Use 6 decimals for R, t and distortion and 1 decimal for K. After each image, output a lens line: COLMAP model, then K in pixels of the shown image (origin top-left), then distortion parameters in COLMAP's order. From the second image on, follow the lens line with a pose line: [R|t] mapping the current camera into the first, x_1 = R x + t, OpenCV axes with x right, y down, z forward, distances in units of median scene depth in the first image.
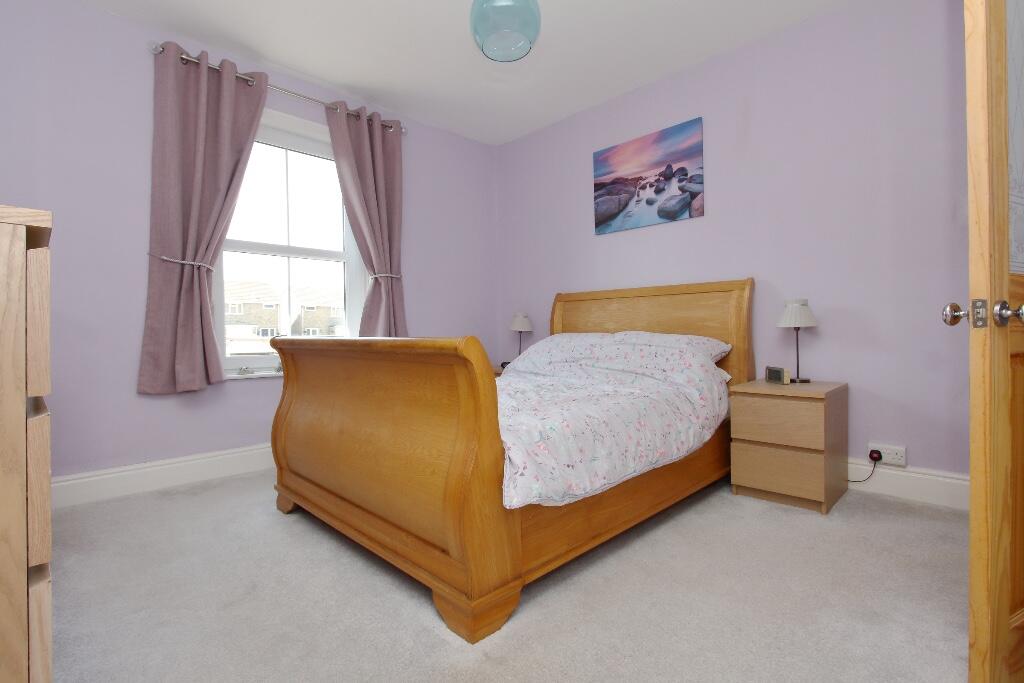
lens RADIAL K [[495.2, 0, 509.7], [0, 495.2, 340.3], [0, 0, 1]] dist [-0.001170, 0.001583]
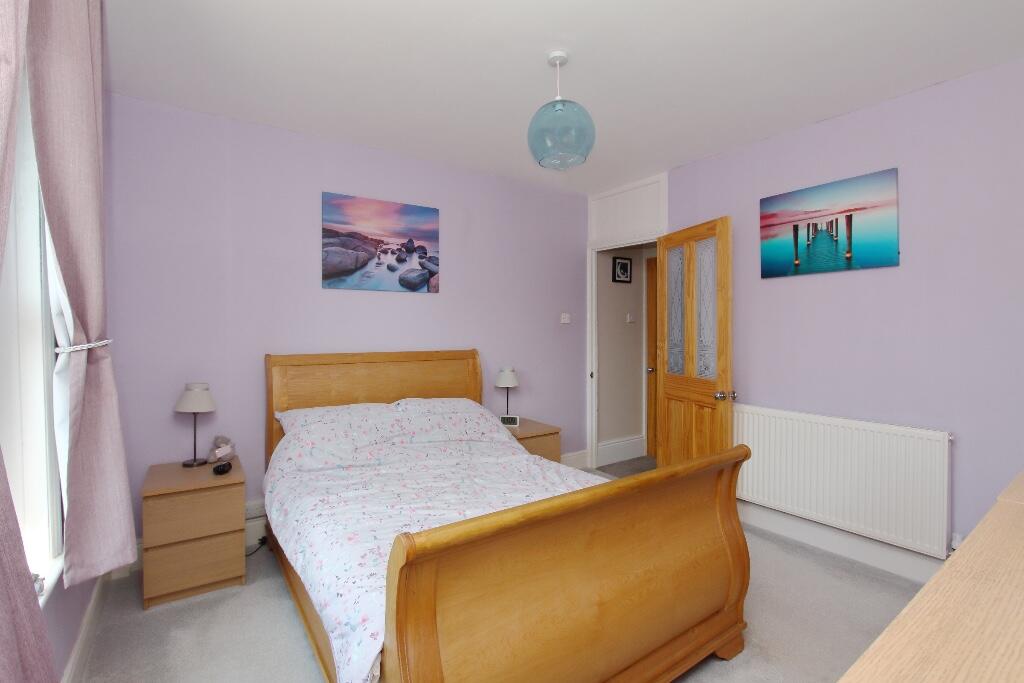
lens RADIAL K [[495.2, 0, 513.8], [0, 495.2, 337.9], [0, 0, 1]] dist [-0.001170, 0.001583]
pose [[0.182043, -0.012966, 0.983205, -0.678211], [0.003308, 0.999915, 0.012574, -0.148090], [-0.983285, 0.000963, 0.182070, 0.567669]]
